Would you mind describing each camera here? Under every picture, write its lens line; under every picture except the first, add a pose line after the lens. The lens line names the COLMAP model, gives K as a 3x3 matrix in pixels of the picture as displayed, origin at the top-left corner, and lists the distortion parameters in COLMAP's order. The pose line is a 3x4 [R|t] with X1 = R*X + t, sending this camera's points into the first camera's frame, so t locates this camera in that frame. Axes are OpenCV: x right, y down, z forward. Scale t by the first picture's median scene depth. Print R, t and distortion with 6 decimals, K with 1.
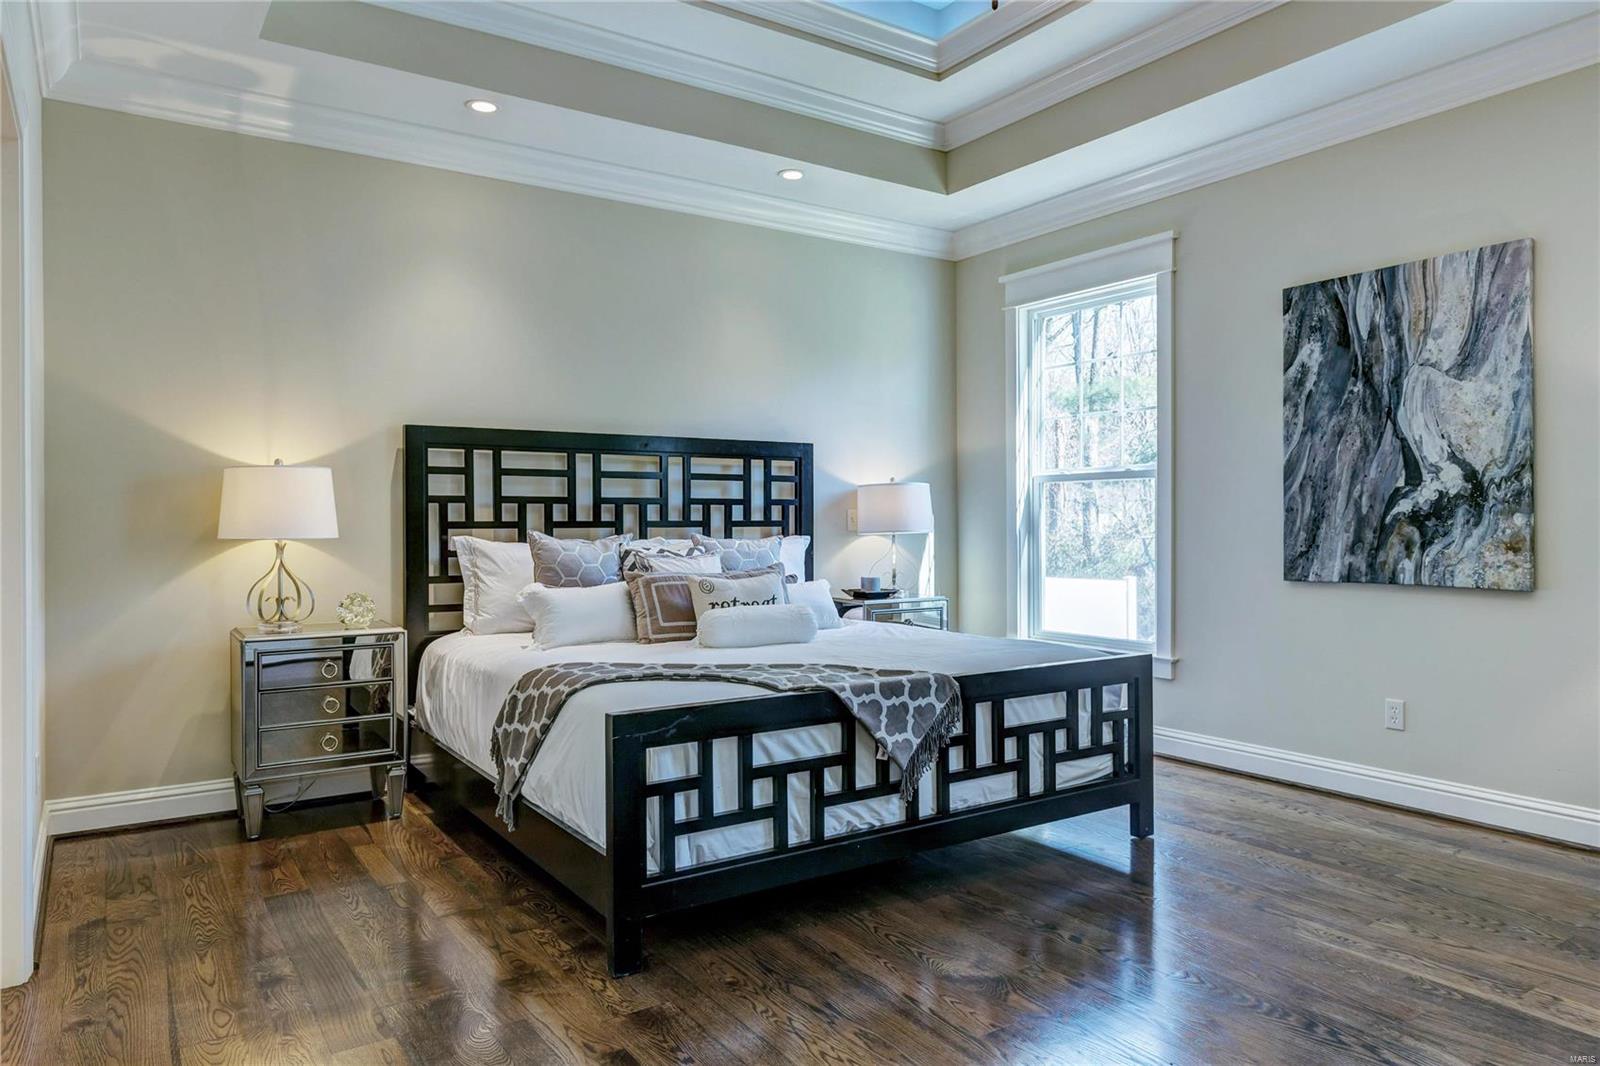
lens RADIAL K [[1037.4, 0, 800.0], [0, 1037.4, 533.0], [0, 0, 1]] dist [0.000373, -0.000014]
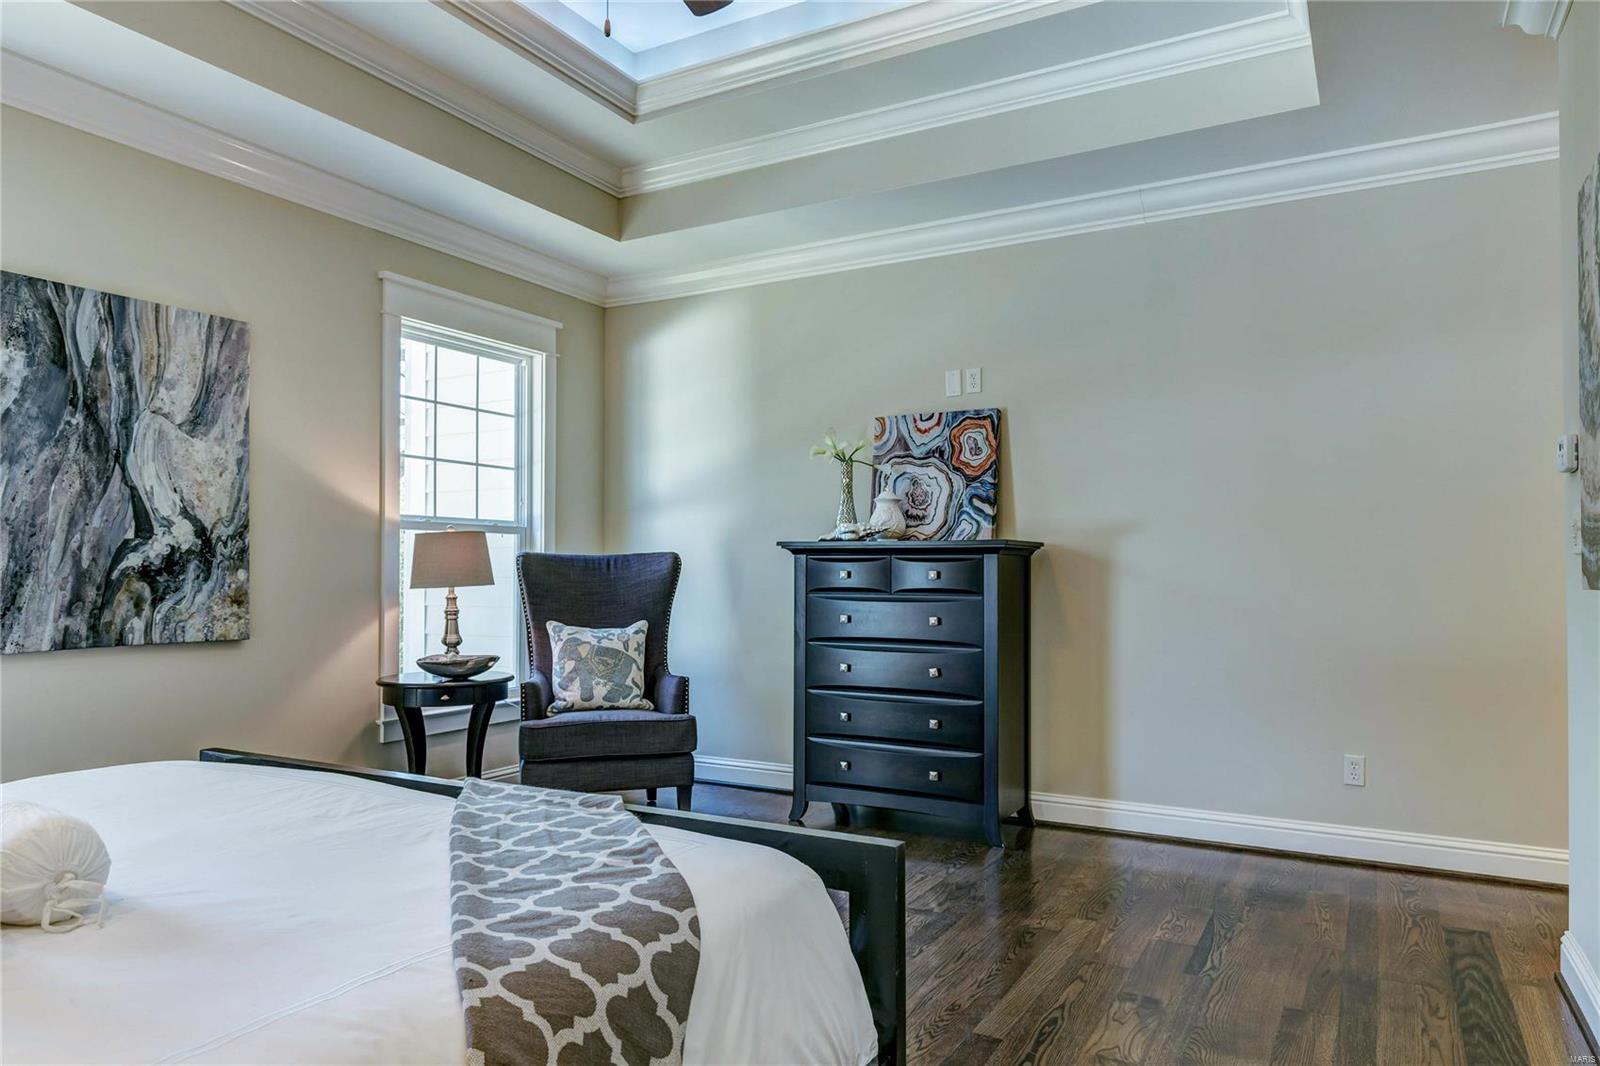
lens RADIAL K [[1037.4, 0, 800.0], [0, 1037.4, 533.0], [0, 0, 1]] dist [0.000373, -0.000014]
pose [[-0.454525, 0.028393, 0.890282, -0.513977], [0.001640, 0.999517, -0.031039, -0.020611], [-0.890733, -0.012648, -0.454352, 0.899785]]
